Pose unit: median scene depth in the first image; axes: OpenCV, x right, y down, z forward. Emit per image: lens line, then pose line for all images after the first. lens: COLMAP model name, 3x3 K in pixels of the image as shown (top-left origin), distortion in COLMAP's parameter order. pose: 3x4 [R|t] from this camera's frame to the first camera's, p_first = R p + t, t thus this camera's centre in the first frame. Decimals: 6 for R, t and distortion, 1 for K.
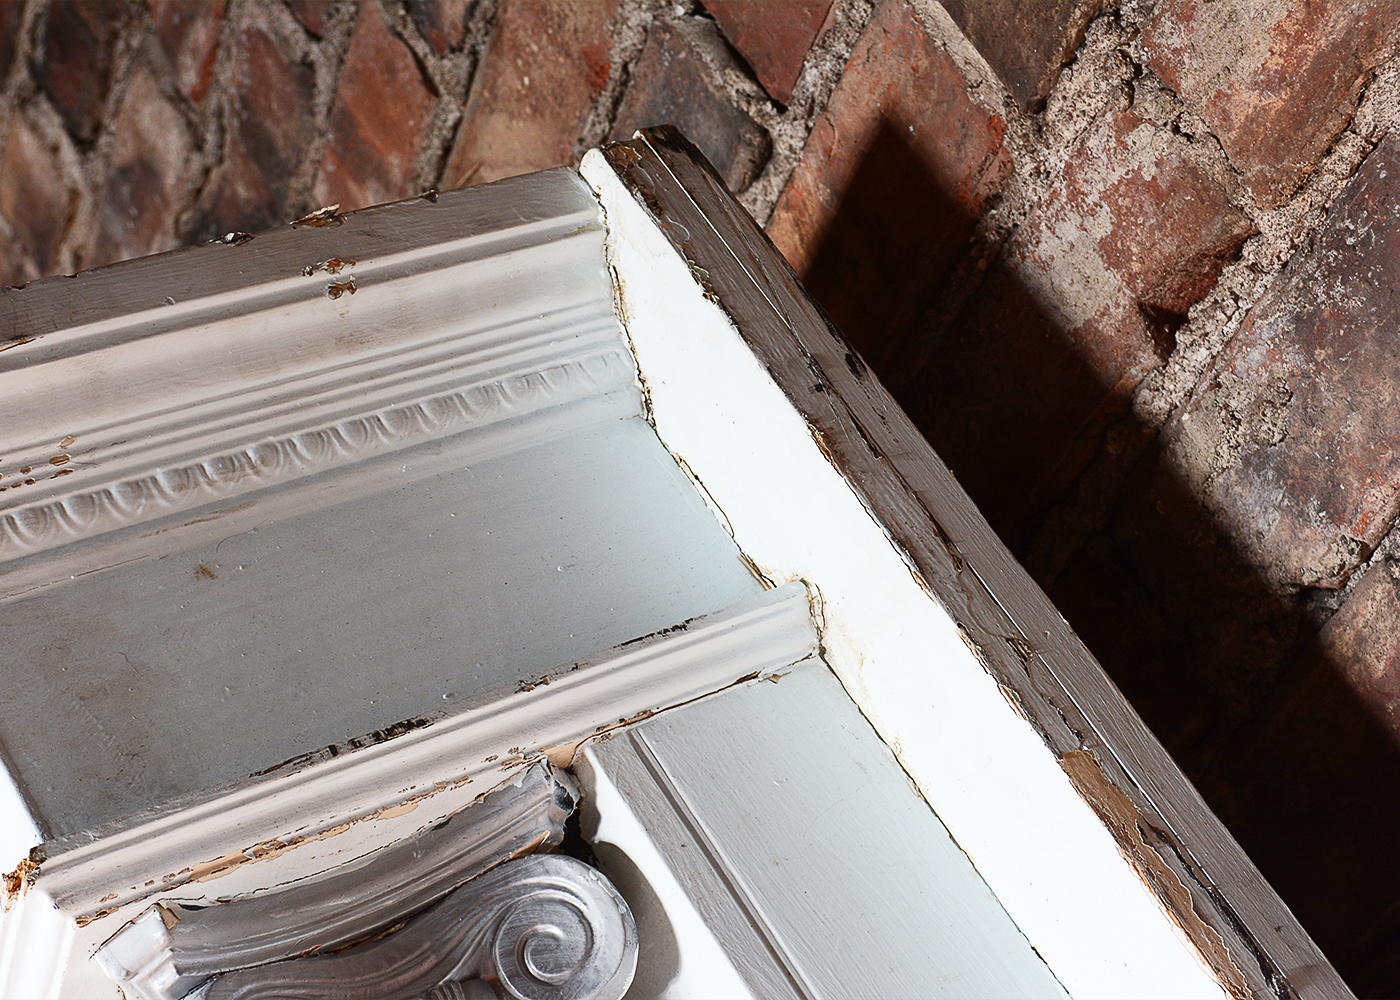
lens RADIAL K [[2560.4, 0, 700.1], [0, 2560.4, 479.0], [0, 0, 1]] dist [0.009934, -0.026591]
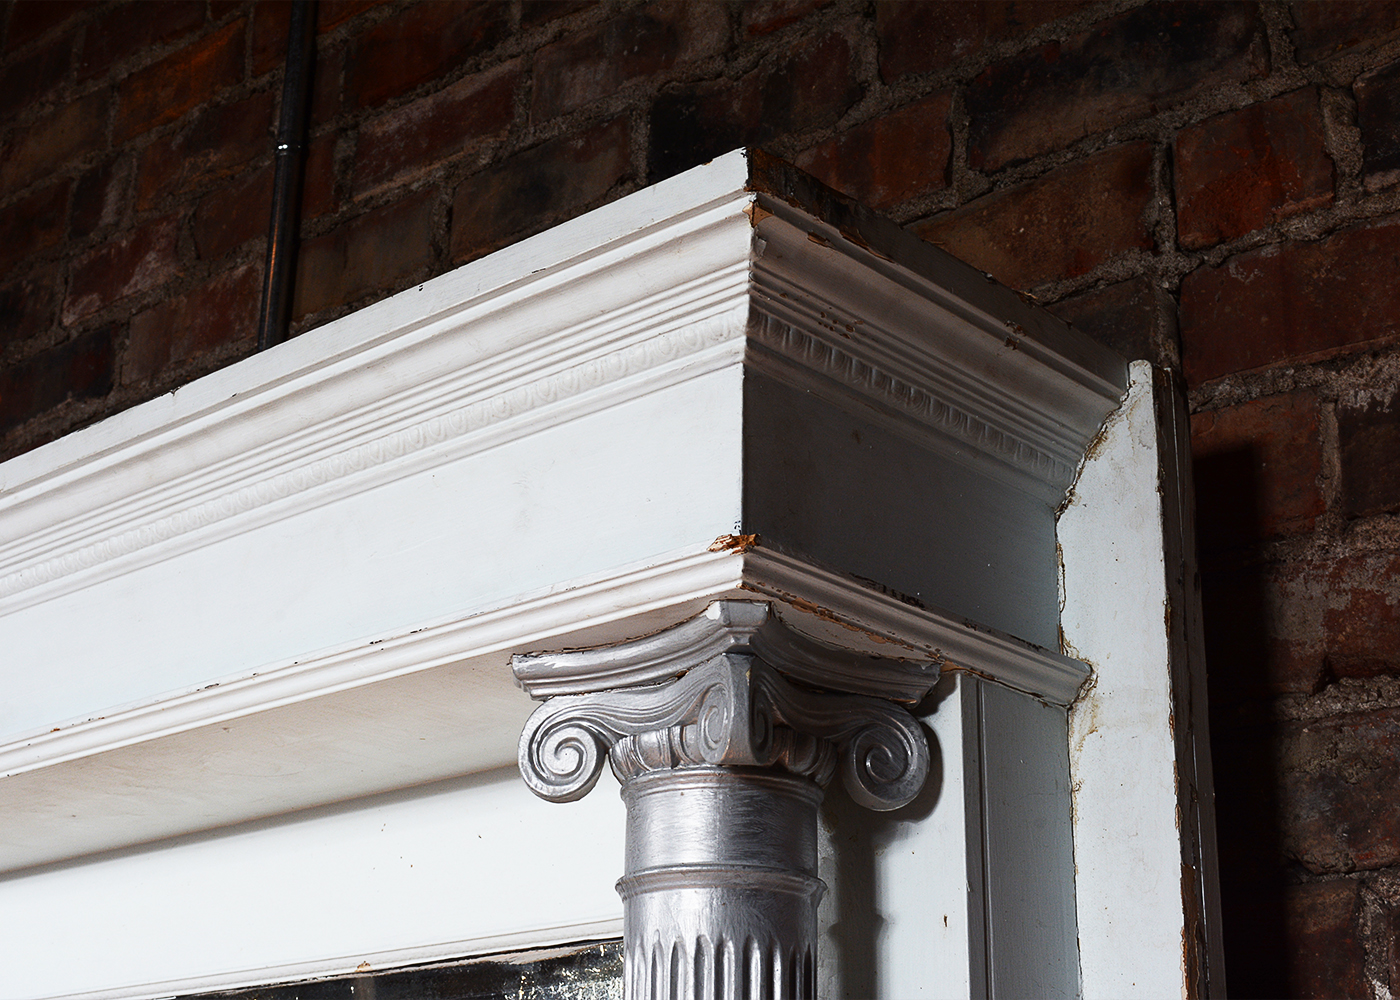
lens RADIAL K [[2205.5, 0, 700.0], [0, 2205.5, 500.0], [0, 0, 1]] dist [-0.012760, -0.004785]
pose [[0.748362, 0.639918, 0.174524, -0.439735], [-0.646230, 0.762714, -0.025558, 0.150395], [-0.149467, -0.093656, 0.984321, -0.294783]]
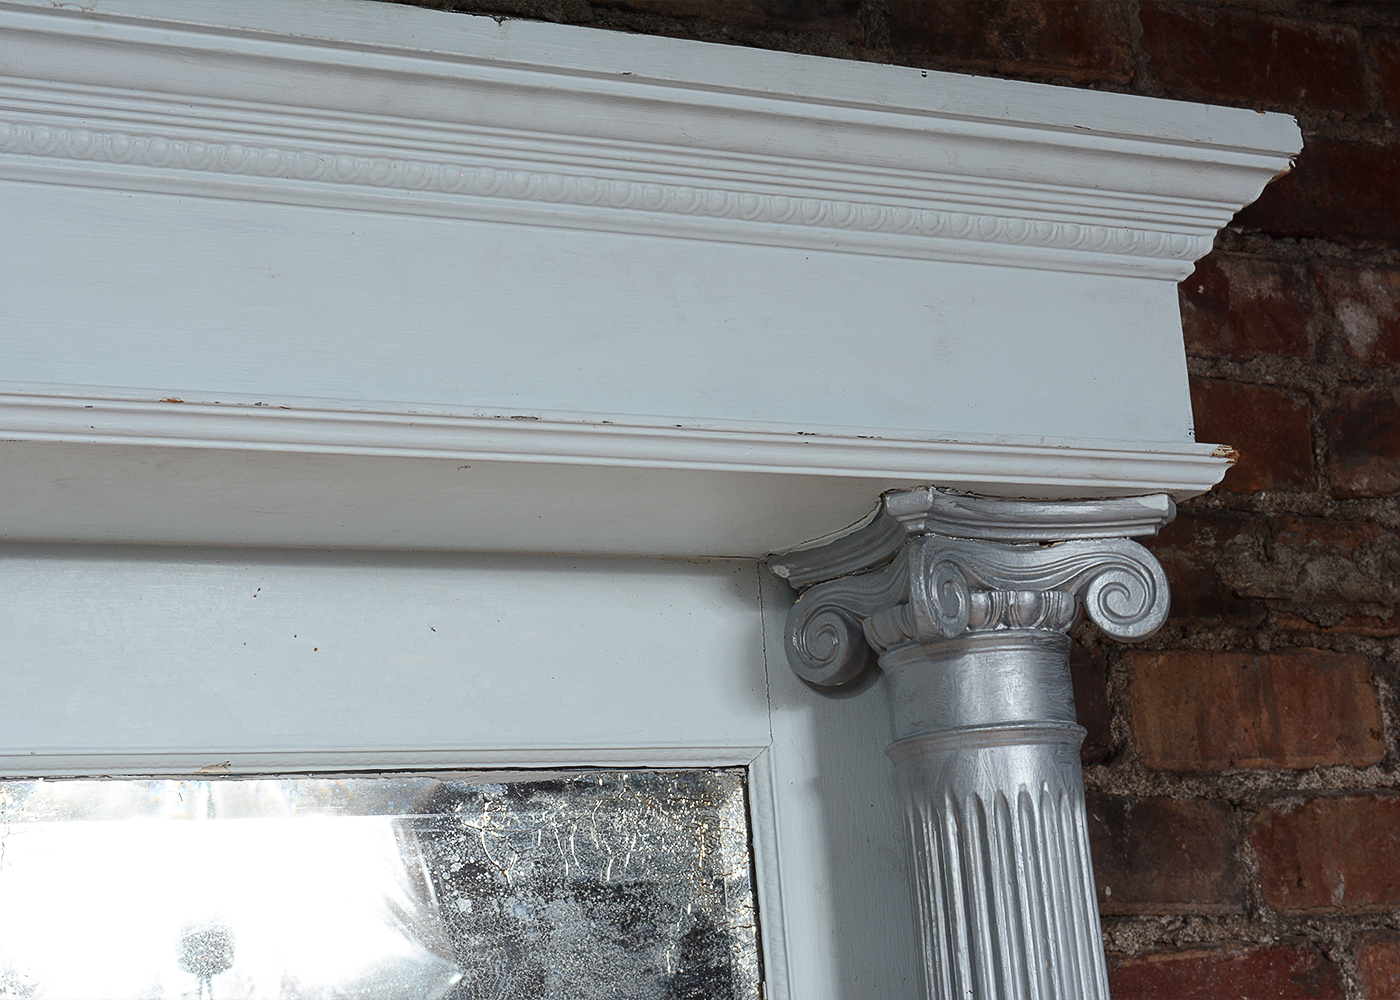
lens RADIAL K [[2560.4, 0, 700.1], [0, 2560.4, 479.0], [0, 0, 1]] dist [0.009934, -0.026591]
pose [[-0.026315, 0.717198, 0.696373, -1.220171], [-0.409011, 0.627912, -0.662145, 1.232150], [-0.912150, -0.302248, 0.276819, 0.674467]]
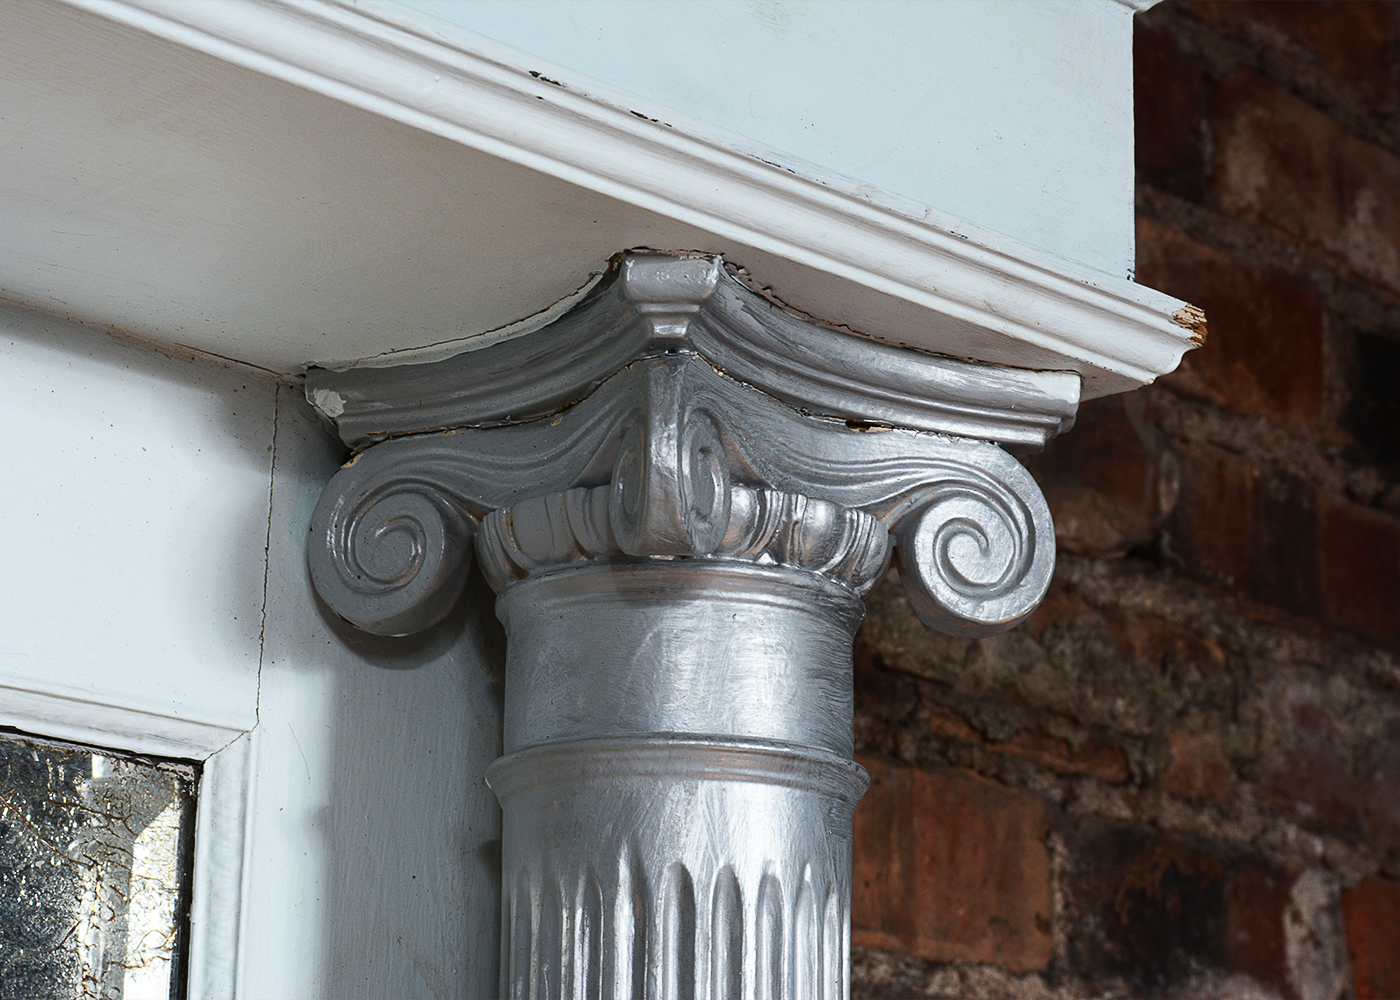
lens RADIAL K [[3393.9, 0, 700.0], [0, 3393.9, 500.0], [0, 0, 1]] dist [0.038901, -0.008959]
pose [[-0.344060, 0.709571, 0.614924, -0.780159], [-0.297829, 0.538615, -0.788157, 1.045027], [-0.890461, -0.454315, 0.026015, 0.894529]]
